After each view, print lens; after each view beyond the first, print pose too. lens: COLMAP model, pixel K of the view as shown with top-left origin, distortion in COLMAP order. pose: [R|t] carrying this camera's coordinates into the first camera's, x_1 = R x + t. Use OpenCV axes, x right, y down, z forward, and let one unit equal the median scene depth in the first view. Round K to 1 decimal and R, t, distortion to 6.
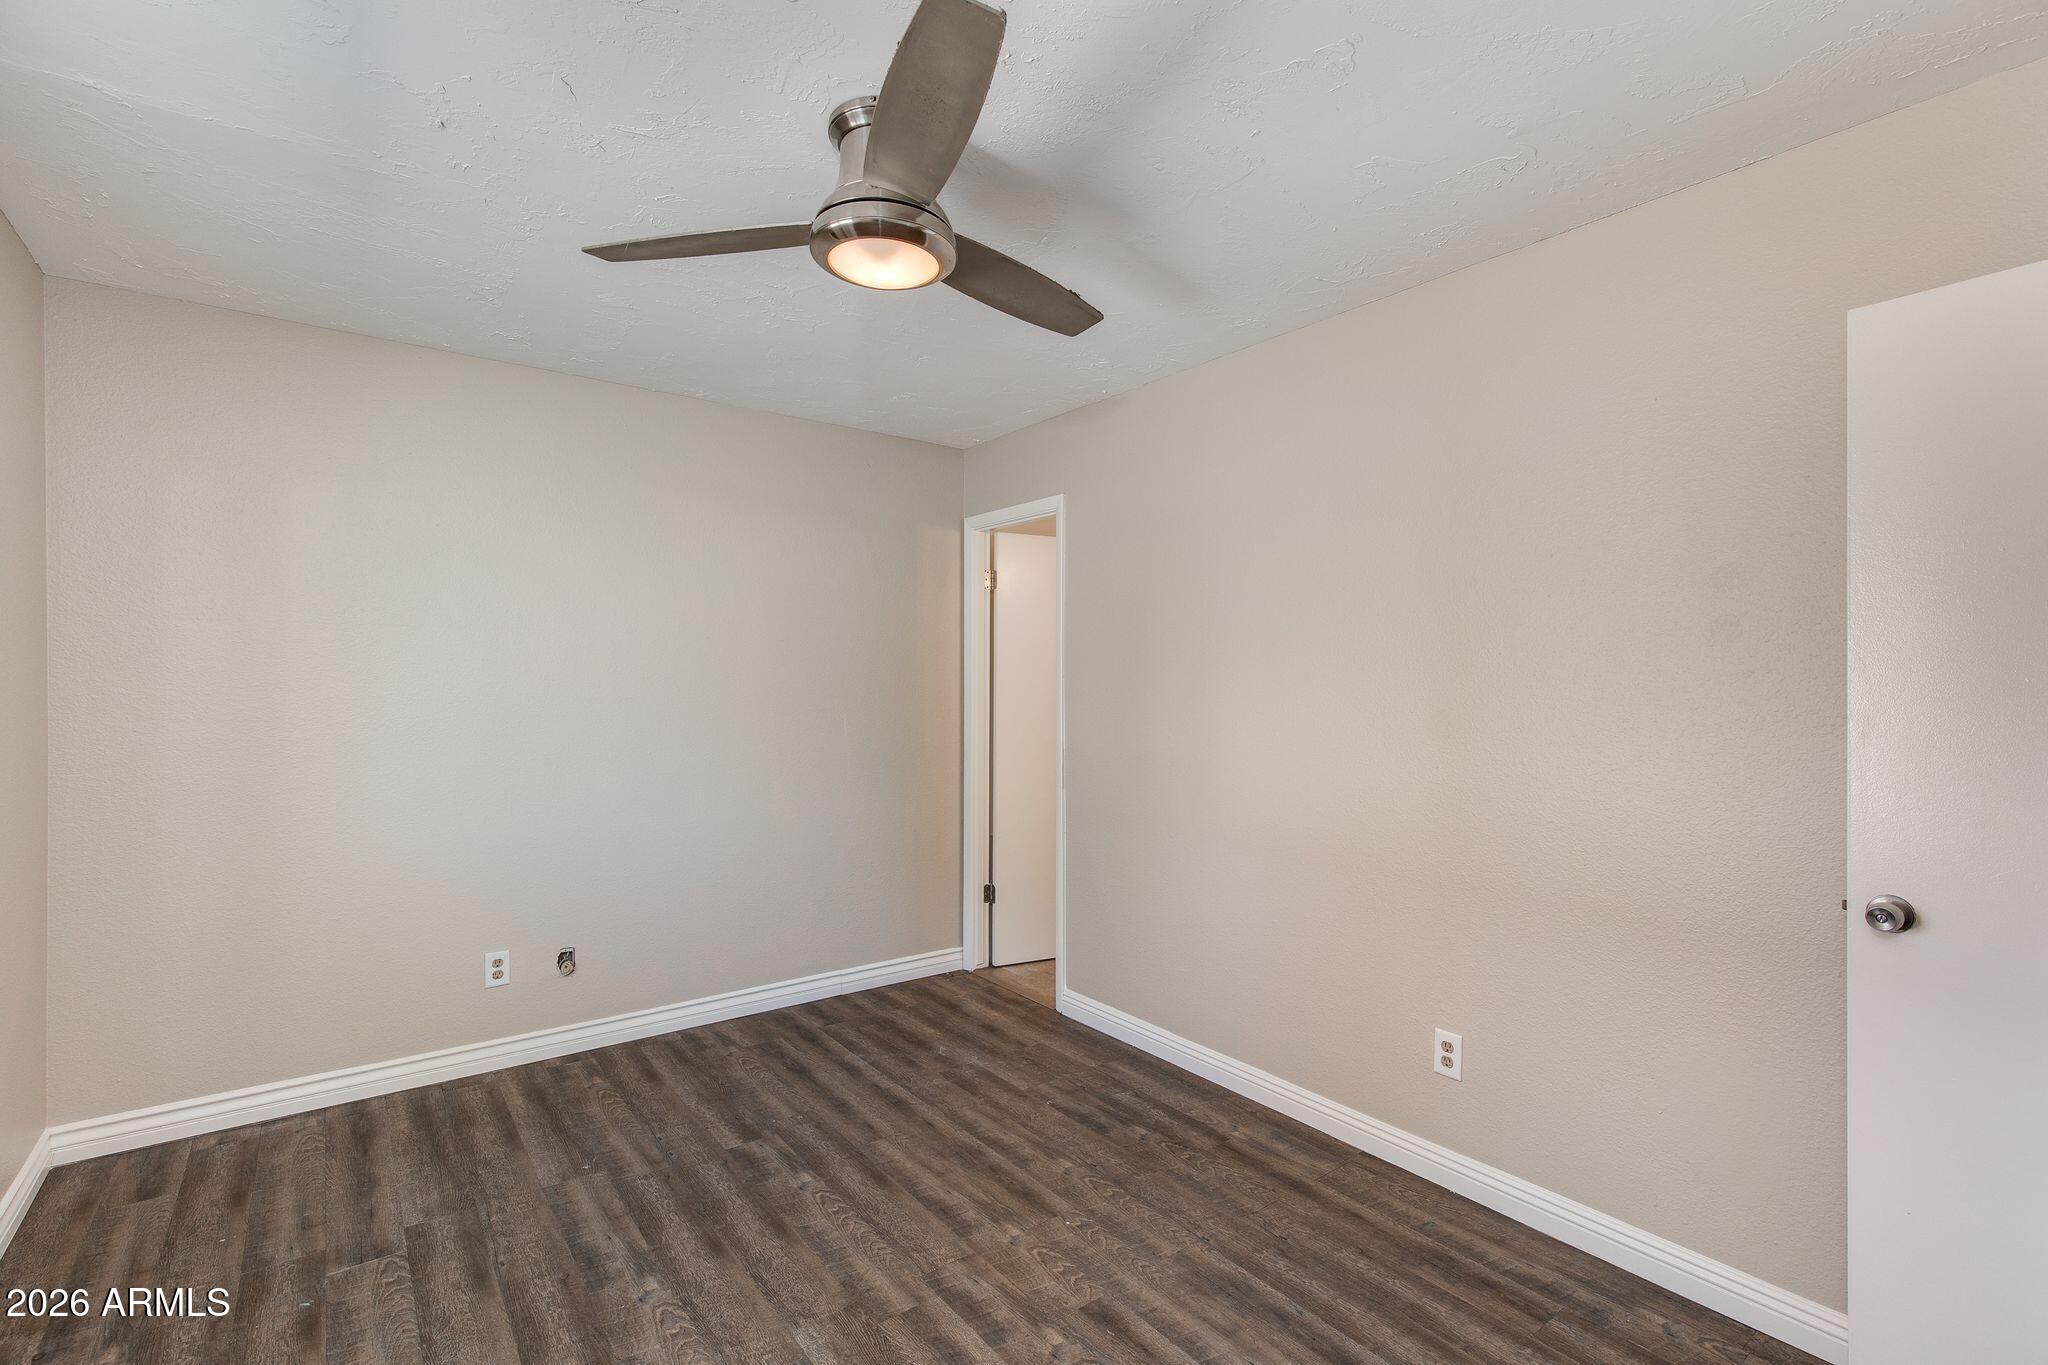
lens RADIAL K [[933.0, 0, 1022.6], [0, 933.0, 688.0], [0, 0, 1]] dist [0.012610, -0.000005]
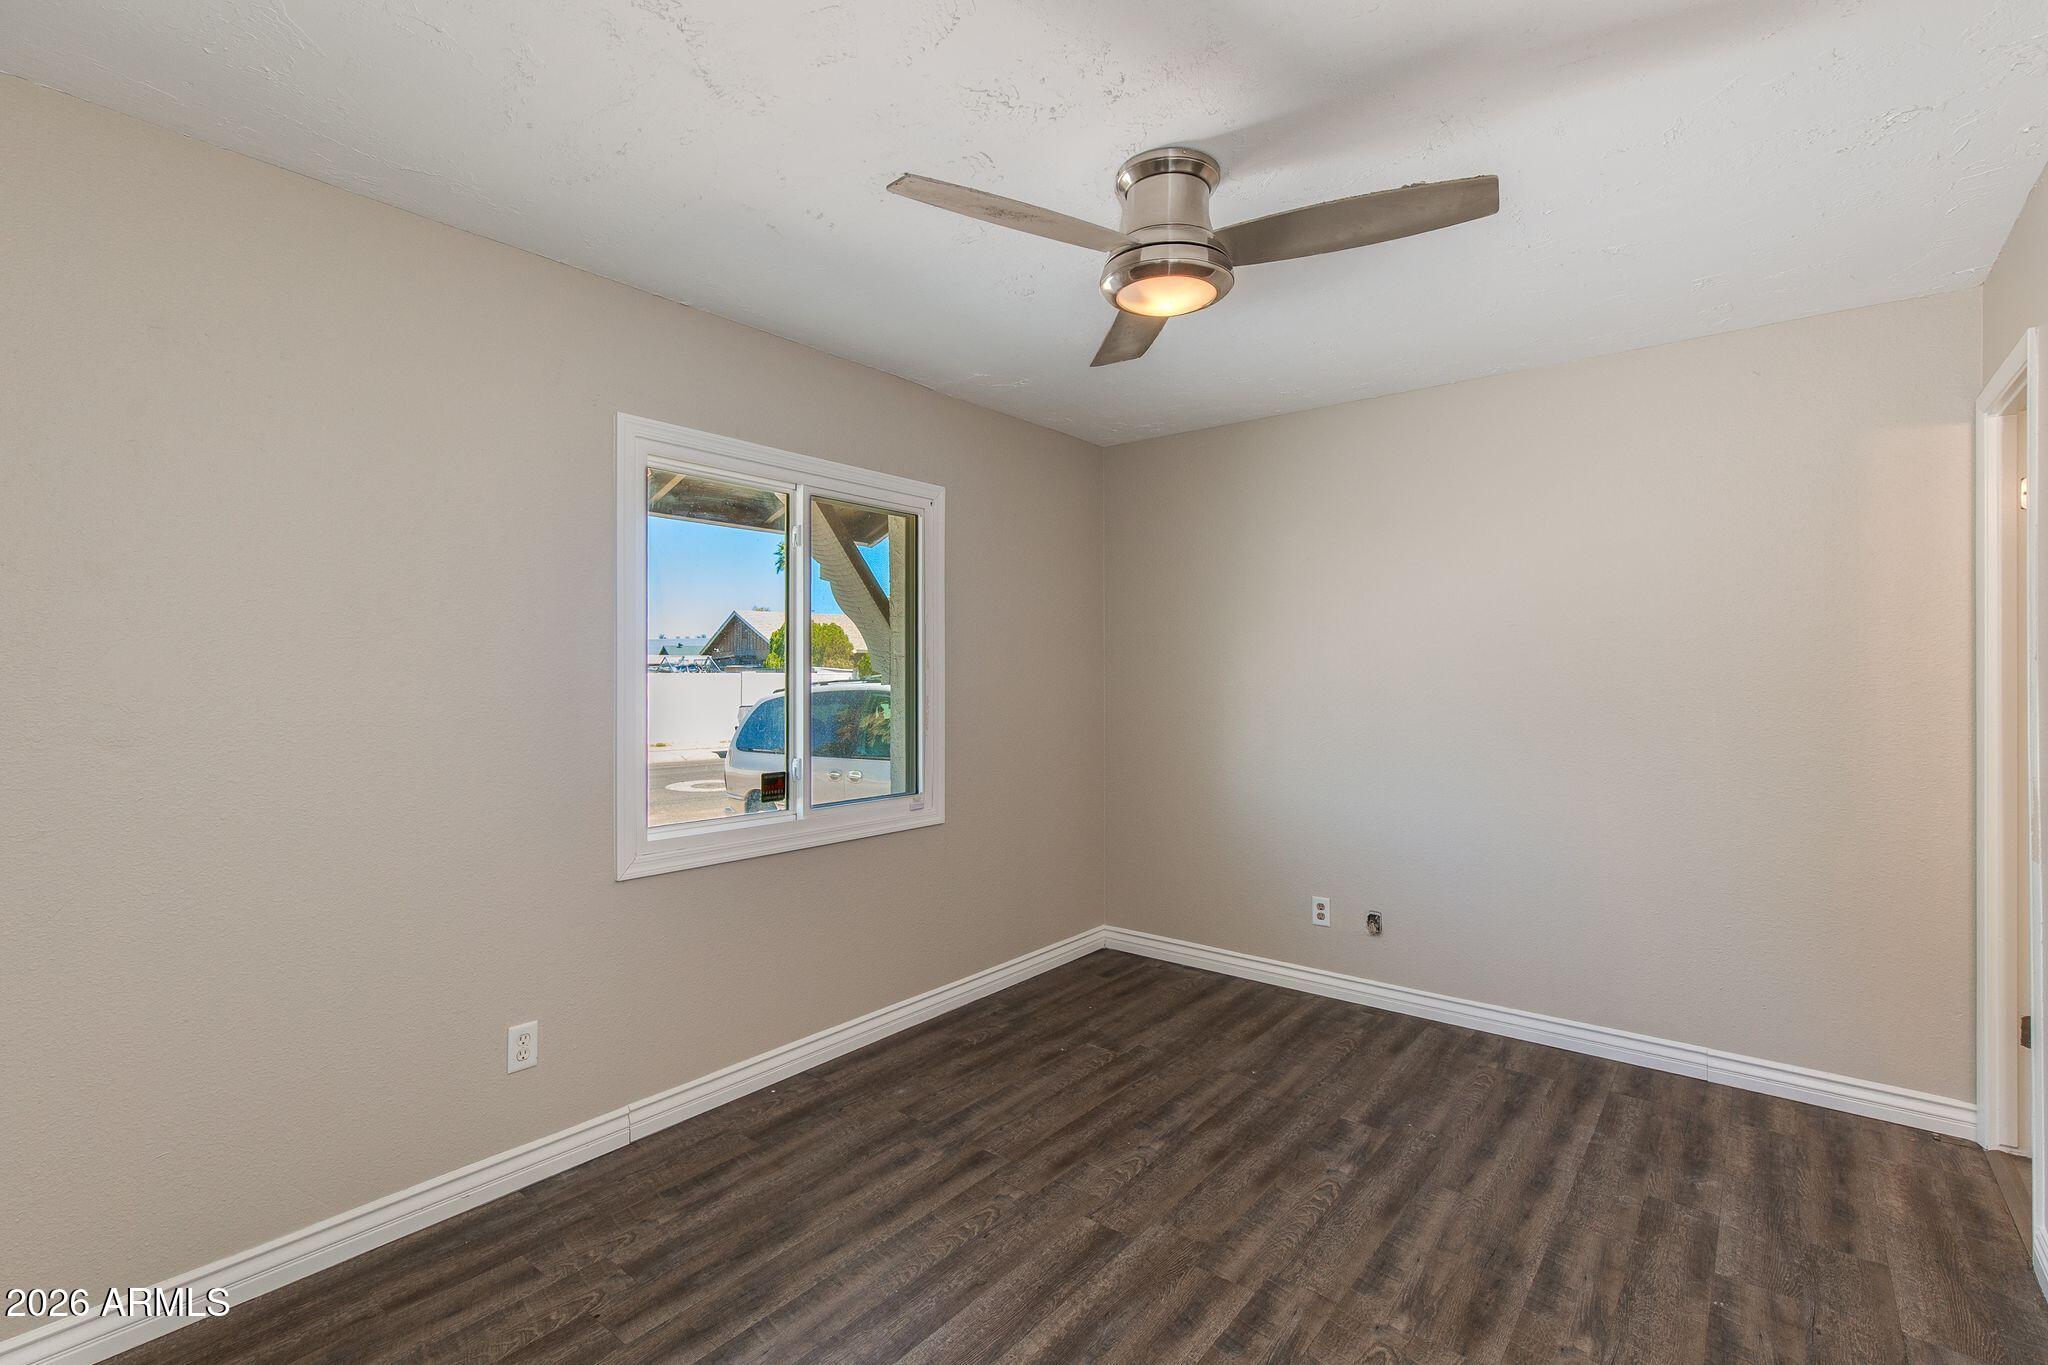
lens RADIAL K [[933.0, 0, 1016.4], [0, 933.0, 682.0], [0, 0, 1]] dist [0.012610, -0.000005]
pose [[0.243781, 0.002453, -0.969827, 0.575654], [-0.000908, 0.999997, 0.002301, 0.000762], [0.969830, 0.000319, 0.243783, 0.365313]]
